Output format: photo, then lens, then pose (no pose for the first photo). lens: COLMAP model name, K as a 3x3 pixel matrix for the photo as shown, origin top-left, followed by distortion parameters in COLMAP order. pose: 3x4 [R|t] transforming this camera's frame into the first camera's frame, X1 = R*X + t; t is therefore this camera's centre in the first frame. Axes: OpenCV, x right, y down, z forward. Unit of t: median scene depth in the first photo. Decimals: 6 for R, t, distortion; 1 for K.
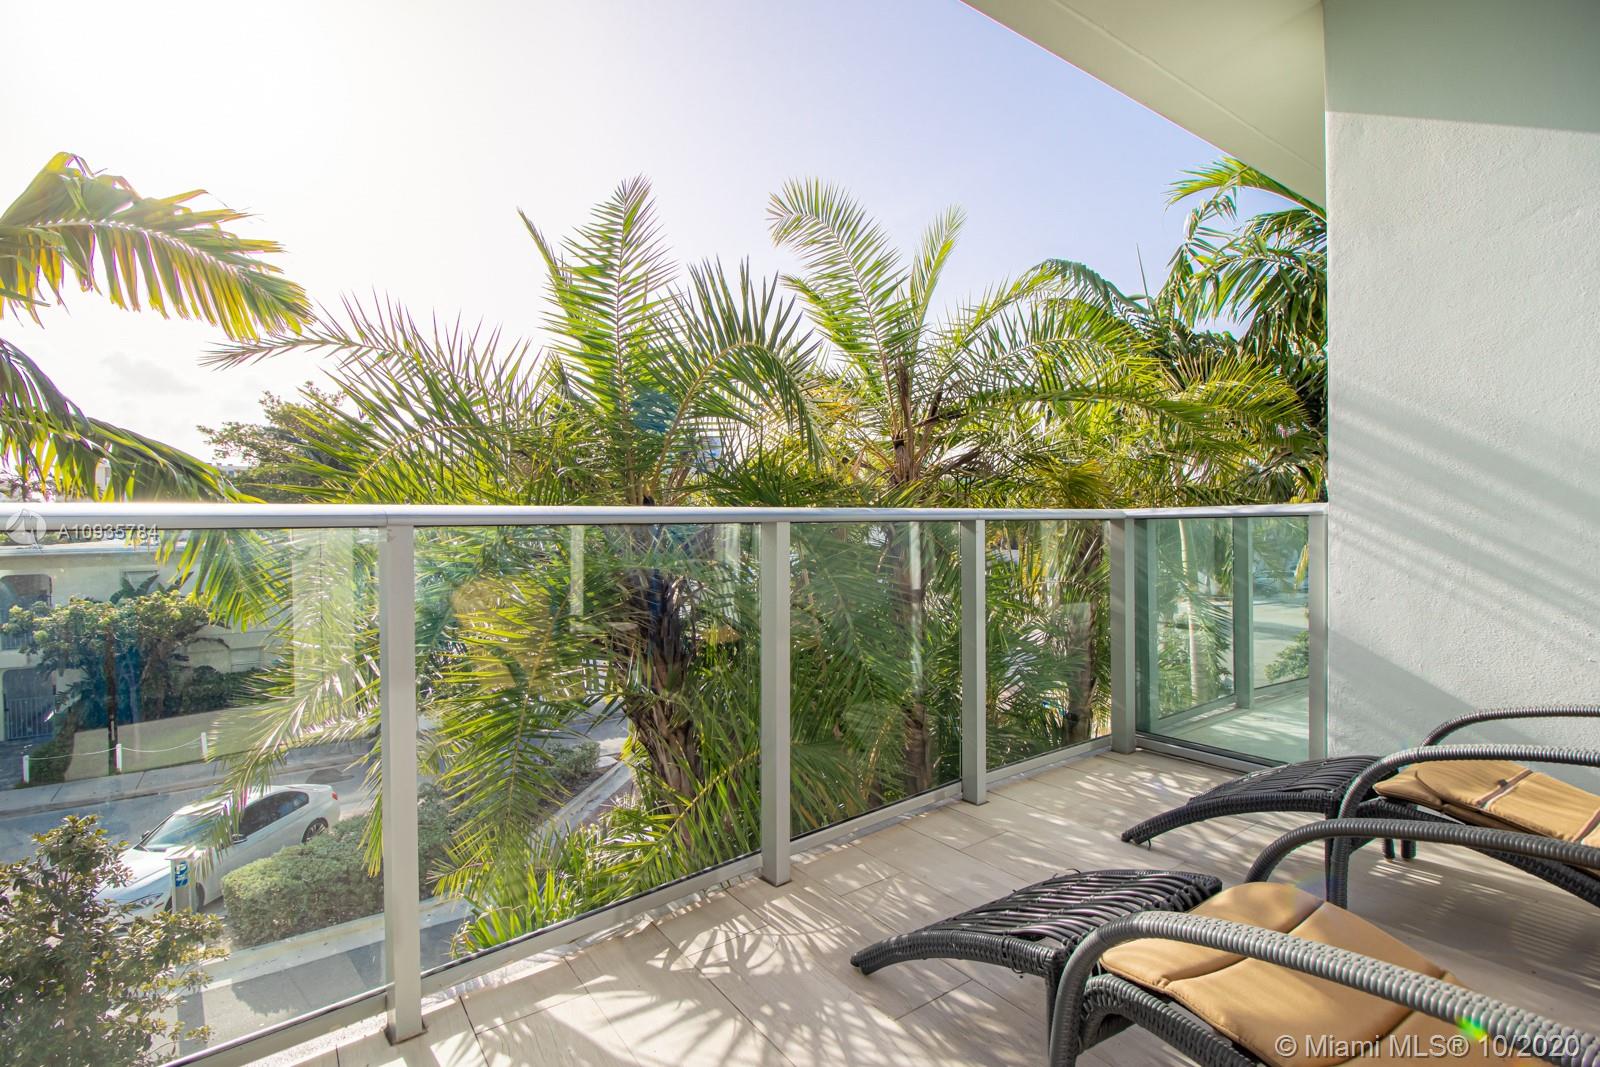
lens RADIAL K [[749.6, 0, 809.0], [0, 749.6, 529.7], [0, 0, 1]] dist [0.002106, -0.010460]
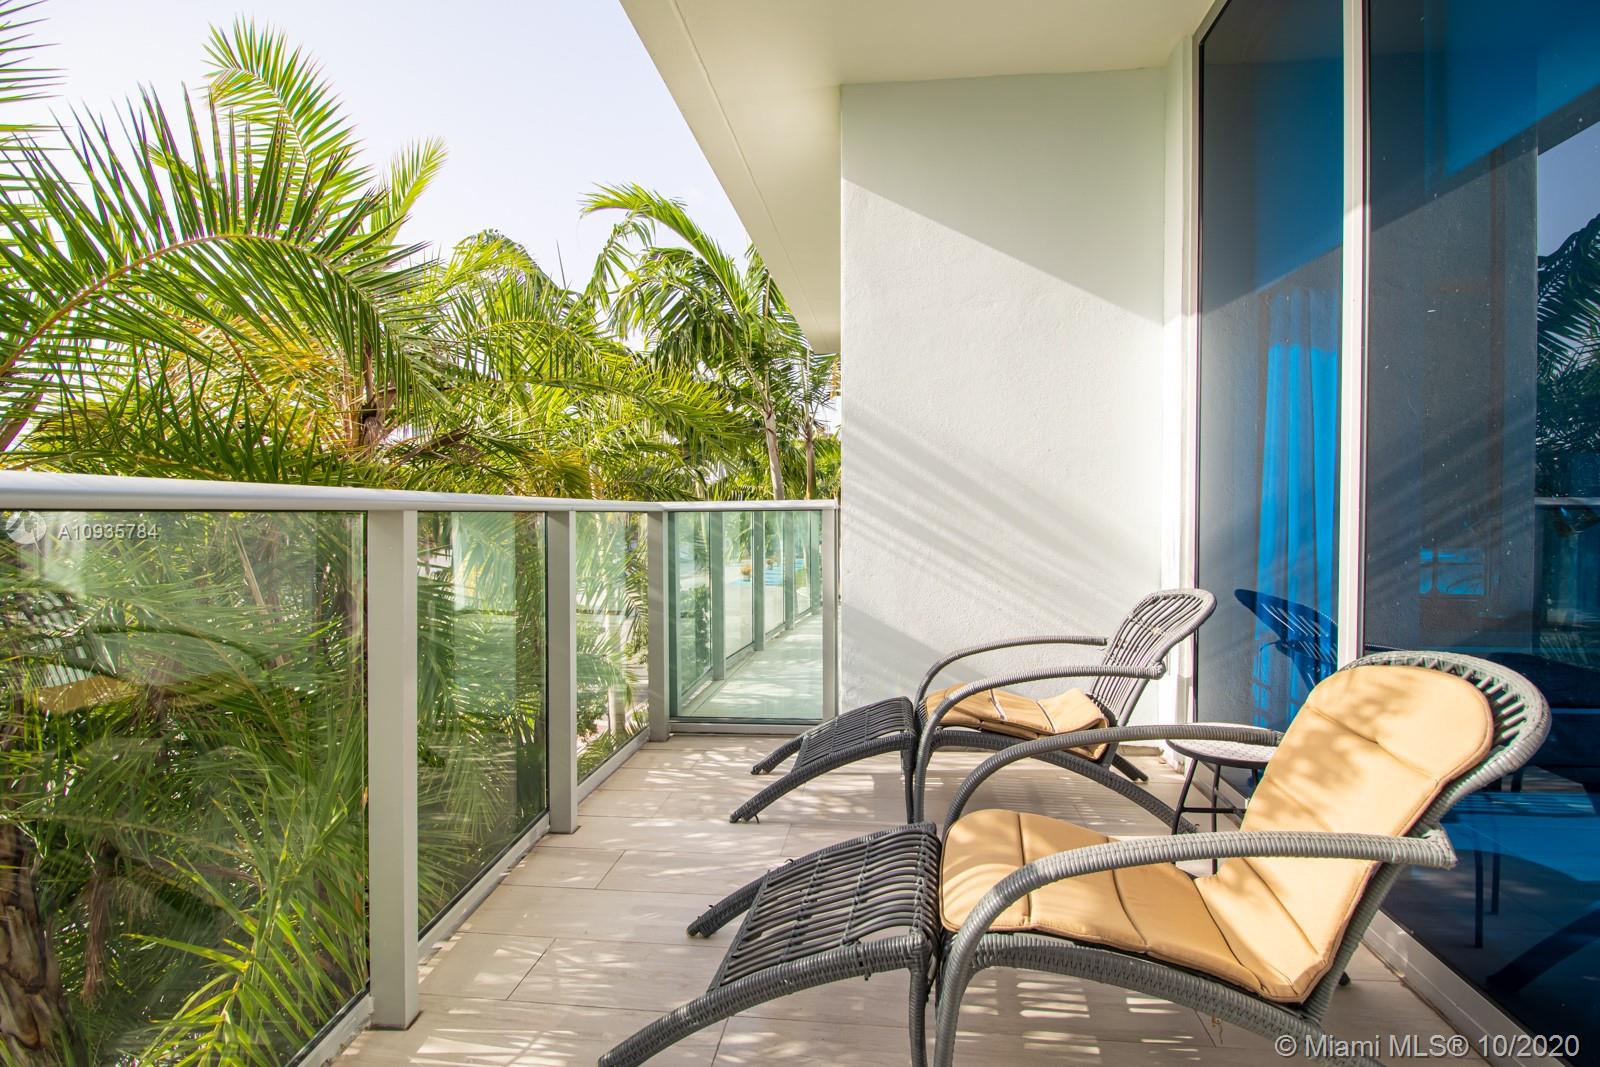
lens RADIAL K [[749.6, 0, 804.4], [0, 749.6, 527.5], [0, 0, 1]] dist [0.002106, -0.010460]
pose [[0.677201, -0.006207, 0.735772, -0.270330], [0.003675, 0.999980, 0.005054, 0.004388], [-0.735789, -0.000718, 0.677211, 0.227897]]
